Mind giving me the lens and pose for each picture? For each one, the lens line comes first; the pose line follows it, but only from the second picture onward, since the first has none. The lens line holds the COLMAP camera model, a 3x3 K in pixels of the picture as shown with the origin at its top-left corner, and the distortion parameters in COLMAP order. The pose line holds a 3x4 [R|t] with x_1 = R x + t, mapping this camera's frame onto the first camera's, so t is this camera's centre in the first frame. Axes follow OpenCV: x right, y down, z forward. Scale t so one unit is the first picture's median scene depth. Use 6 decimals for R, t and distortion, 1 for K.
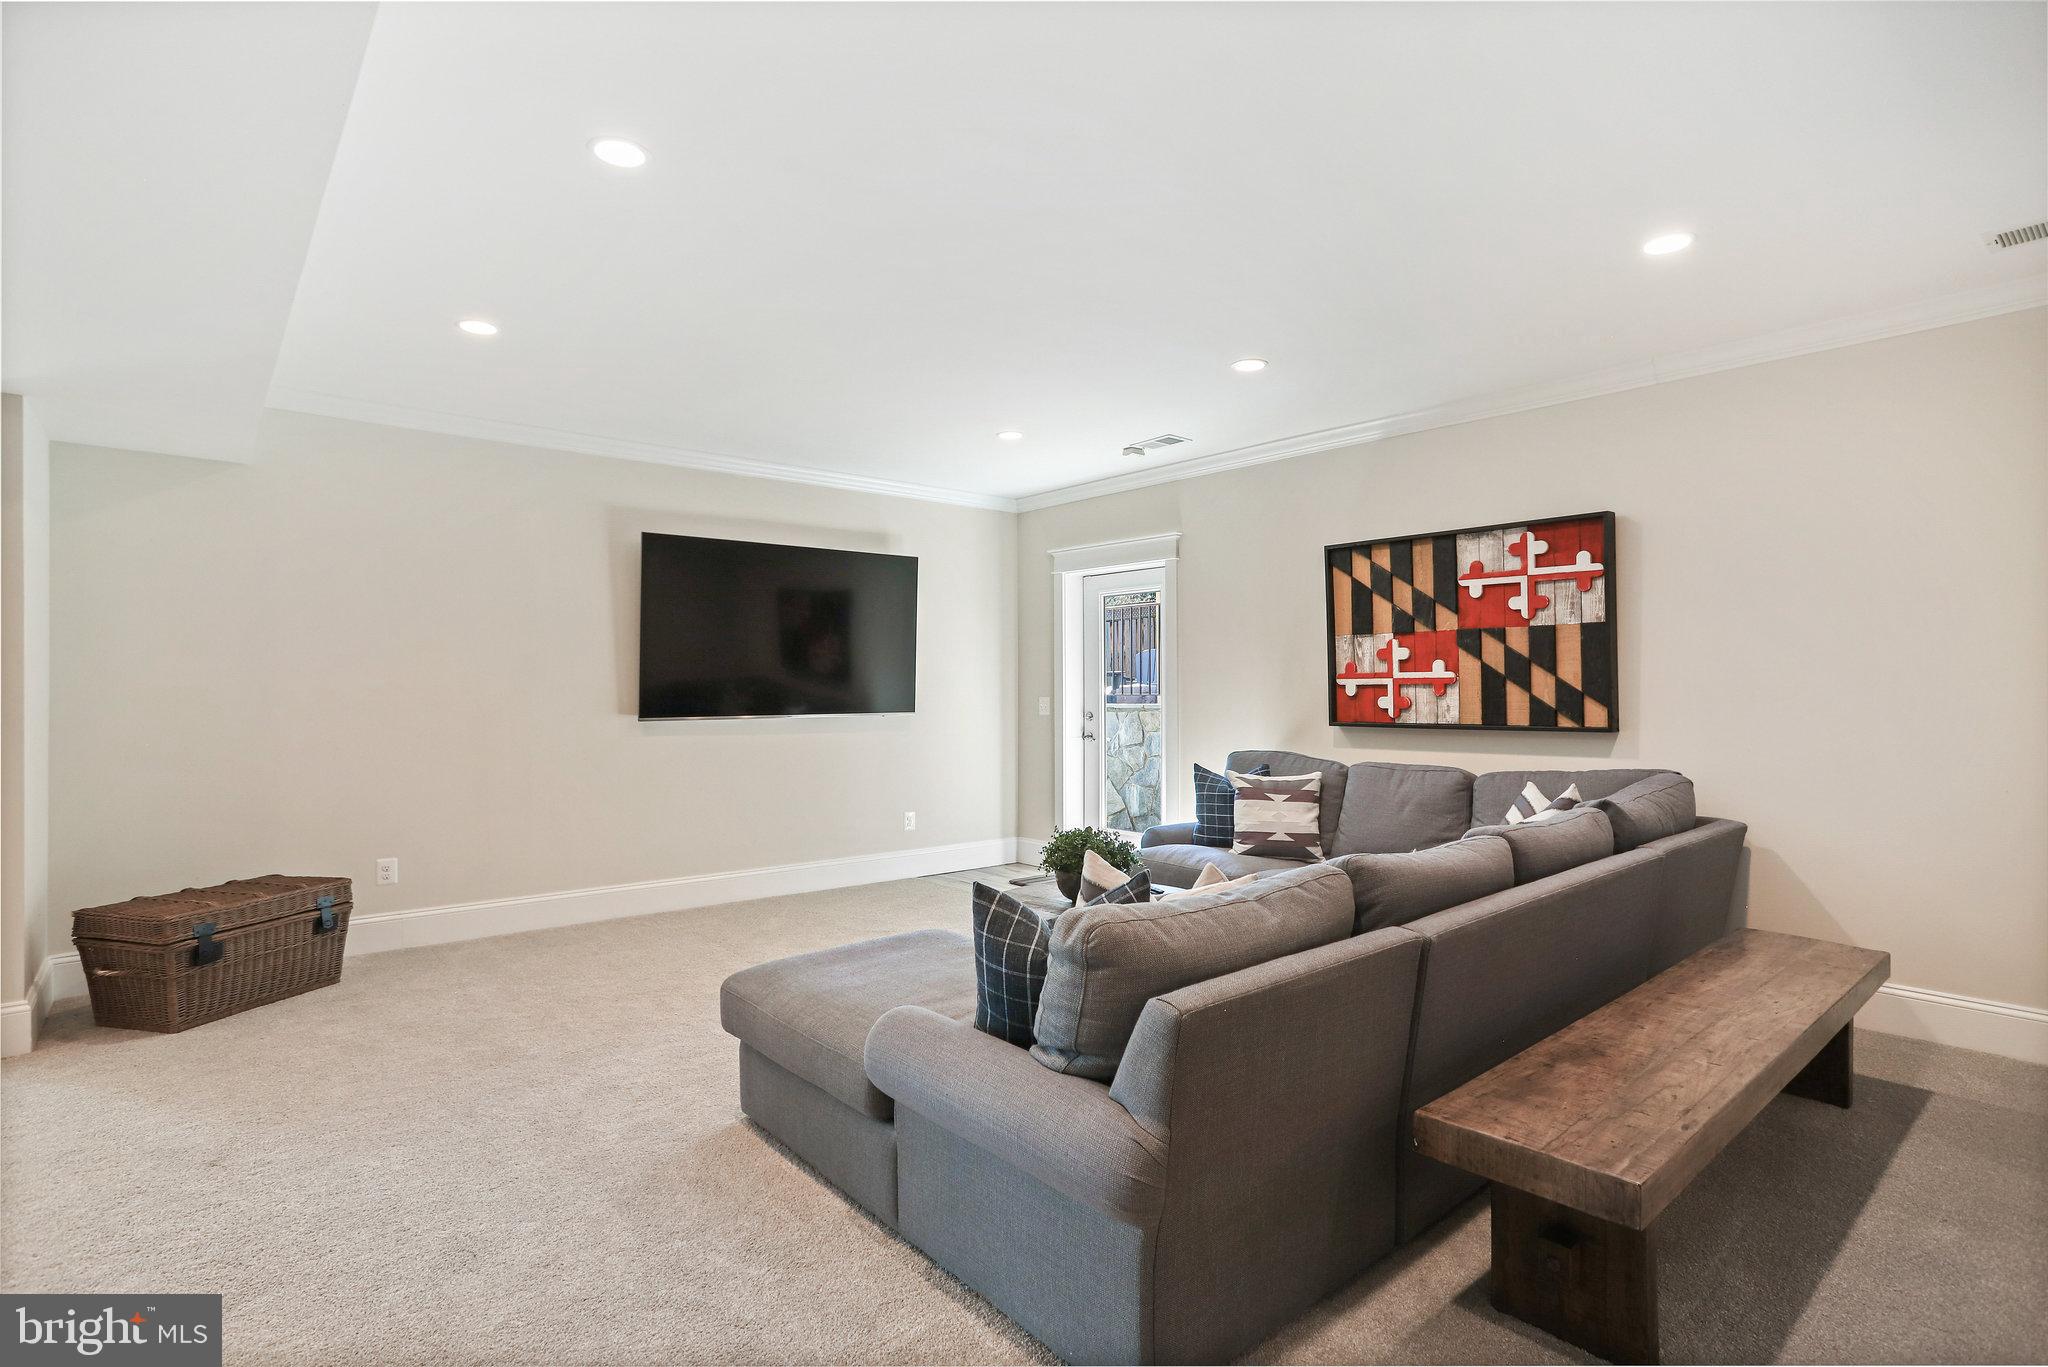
lens RADIAL K [[1003.3, 0, 1027.6], [0, 1003.3, 675.1], [0, 0, 1]] dist [-0.025405, 0.012948]
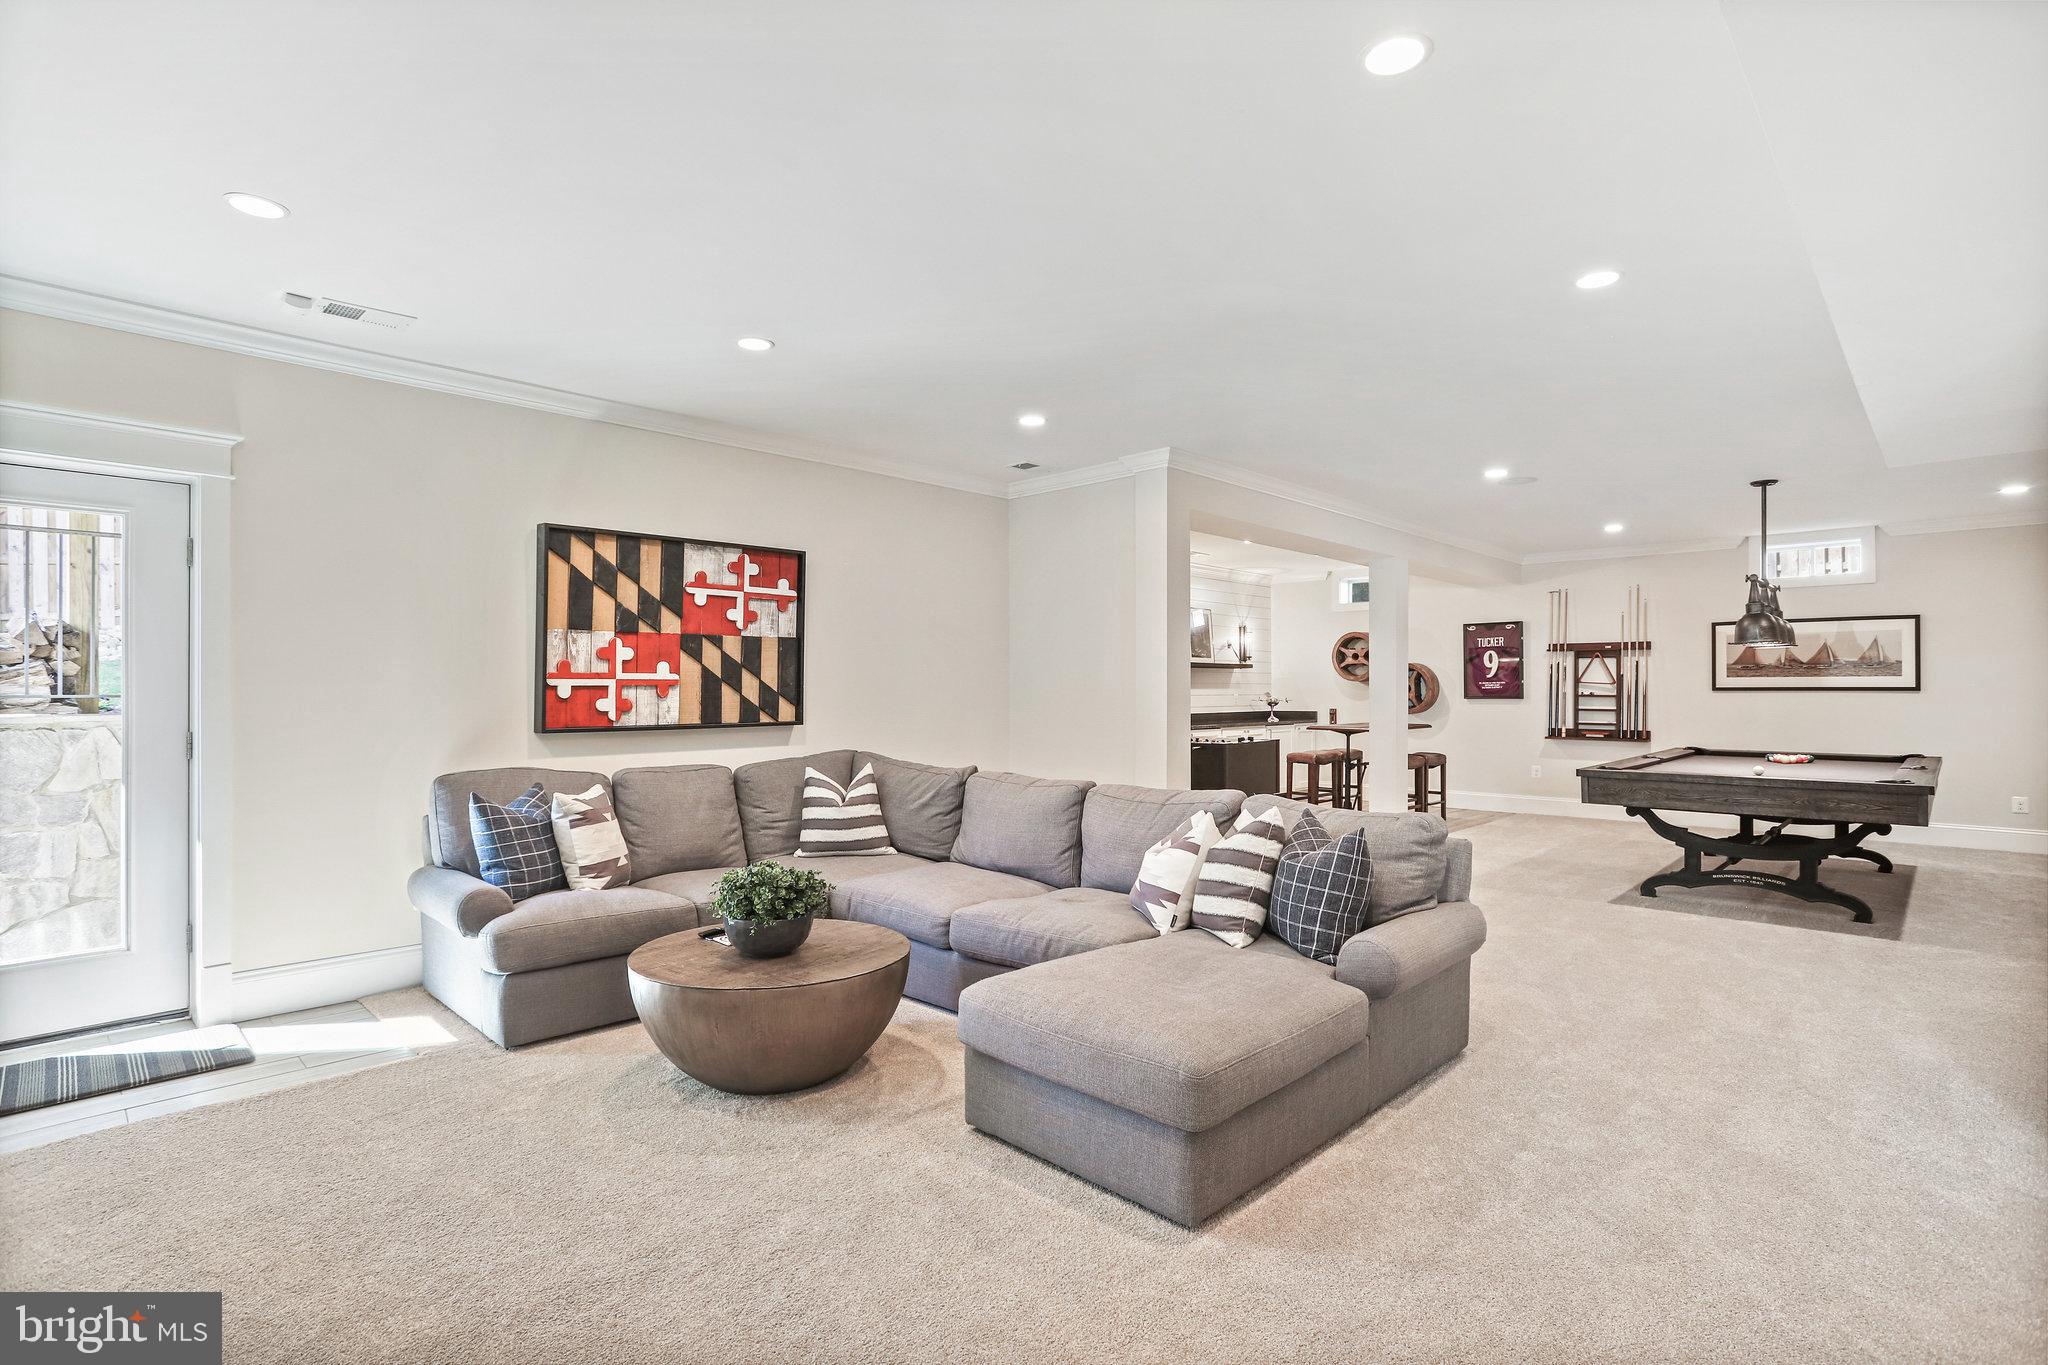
lens RADIAL K [[1003.3, 0, 1026.3], [0, 1003.3, 692.0], [0, 0, 1]] dist [-0.025405, 0.012948]
pose [[-0.069935, -0.000102, 0.997552, -0.631933], [-0.012488, 0.999922, -0.000774, 0.011724], [-0.997473, -0.012512, -0.069931, 0.707768]]
